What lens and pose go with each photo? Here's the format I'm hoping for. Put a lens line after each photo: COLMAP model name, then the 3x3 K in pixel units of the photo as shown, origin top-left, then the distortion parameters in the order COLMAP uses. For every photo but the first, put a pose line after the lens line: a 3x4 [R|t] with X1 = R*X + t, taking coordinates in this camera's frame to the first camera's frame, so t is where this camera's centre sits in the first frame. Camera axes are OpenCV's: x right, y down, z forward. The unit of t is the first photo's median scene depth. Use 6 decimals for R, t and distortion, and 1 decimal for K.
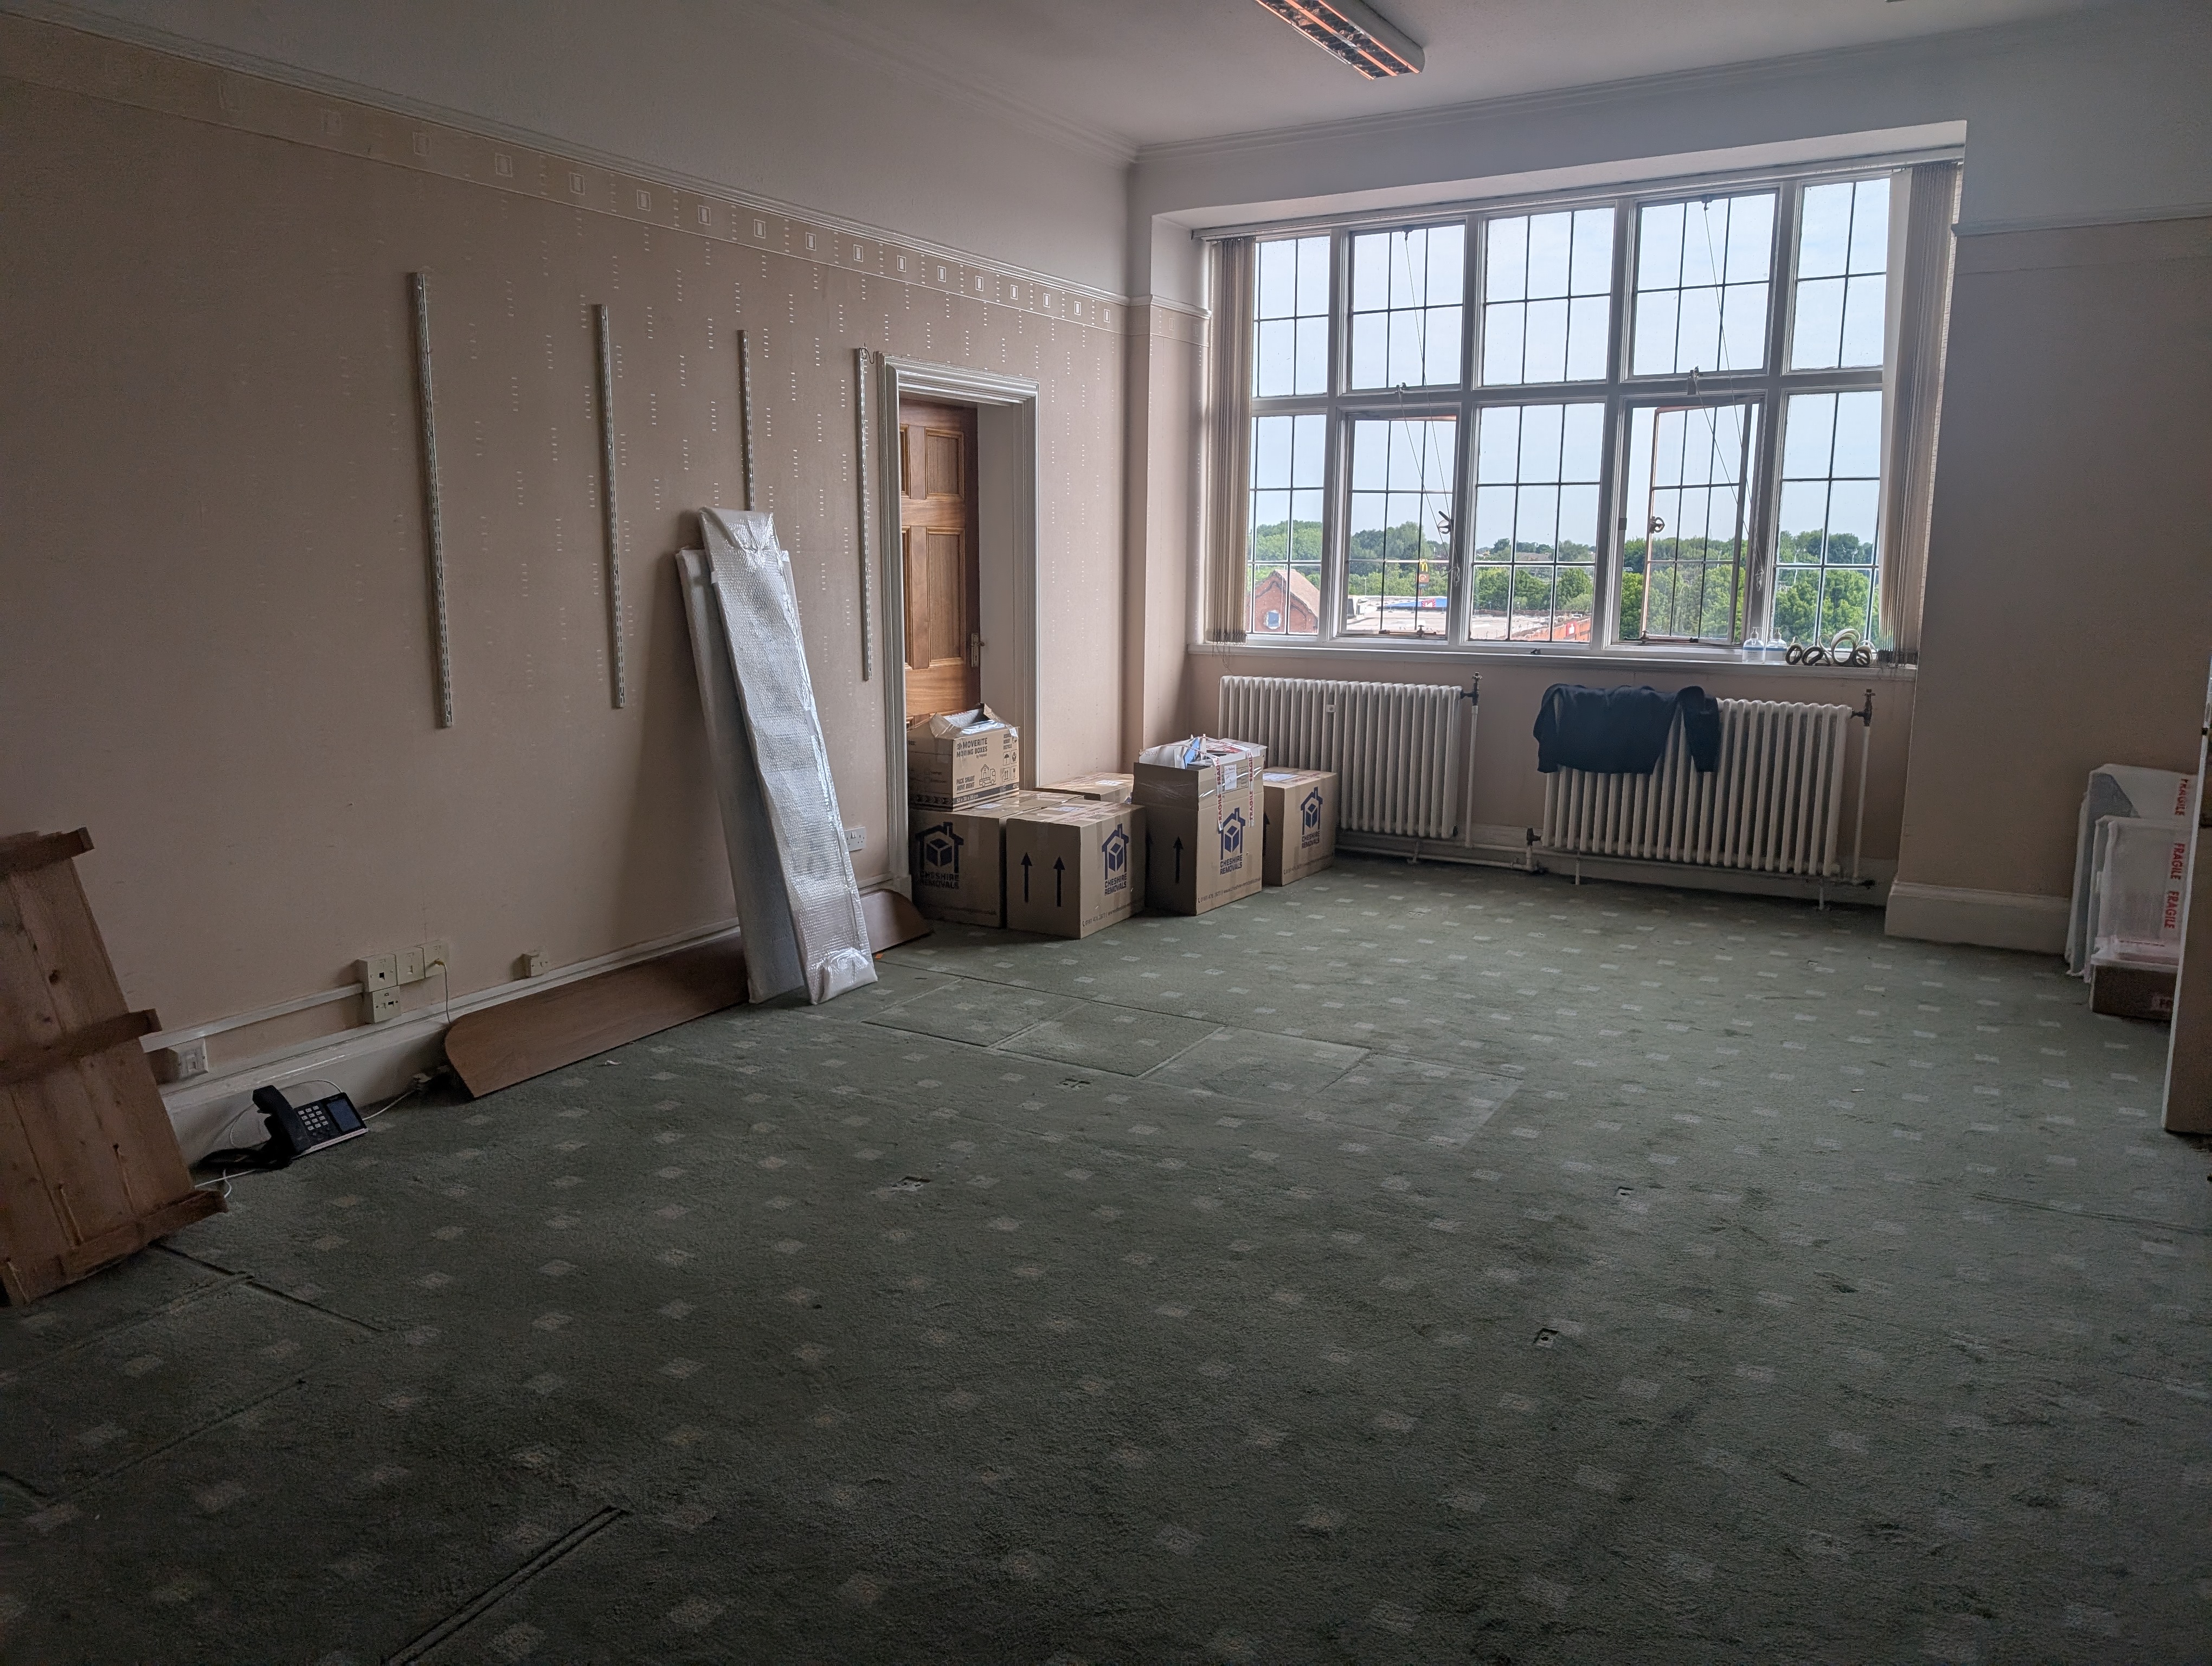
lens RADIAL K [[1586.3, 0, 1087.2], [0, 1586.3, 824.6], [0, 0, 1]] dist [0.025674, -0.020507]
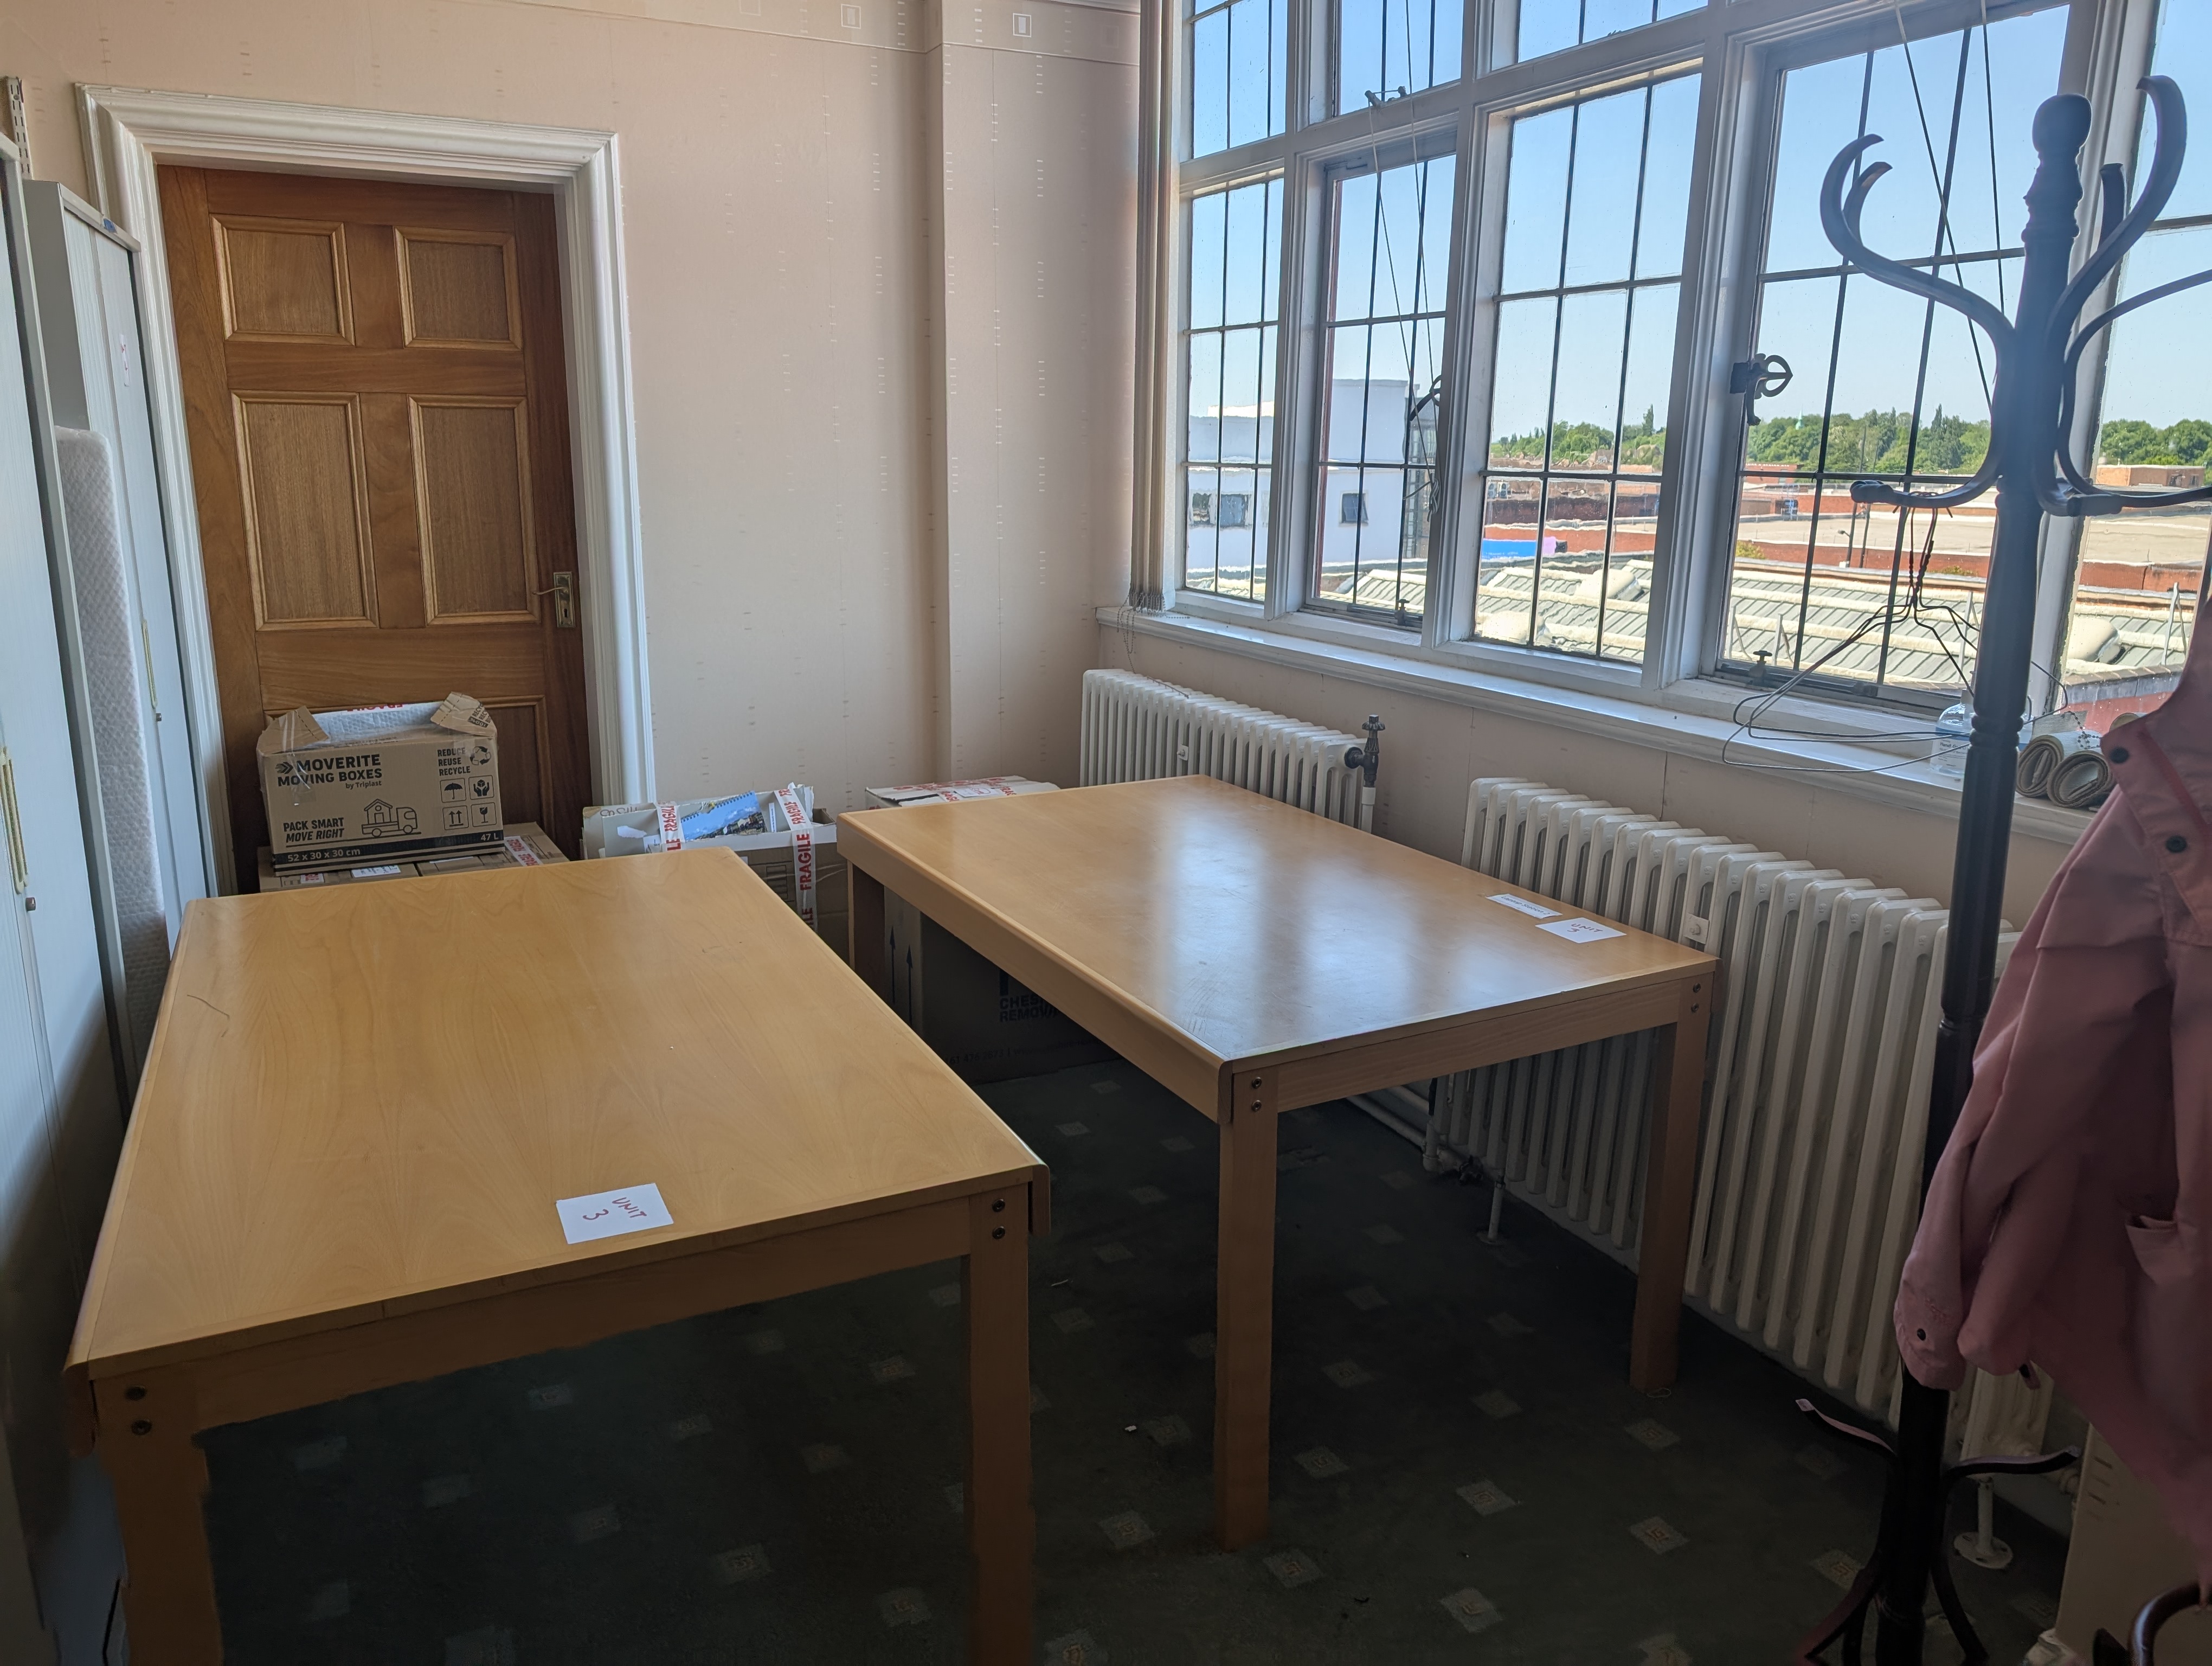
lens RADIAL K [[1586.3, 0, 1103.2], [0, 1586.3, 803.5], [0, 0, 1]] dist [0.025674, -0.020507]
pose [[0.833289, 0.130317, -0.537258, 0.482651], [-0.103709, 0.991415, 0.079624, -0.111823], [0.543022, -0.010632, 0.839651, 0.651472]]
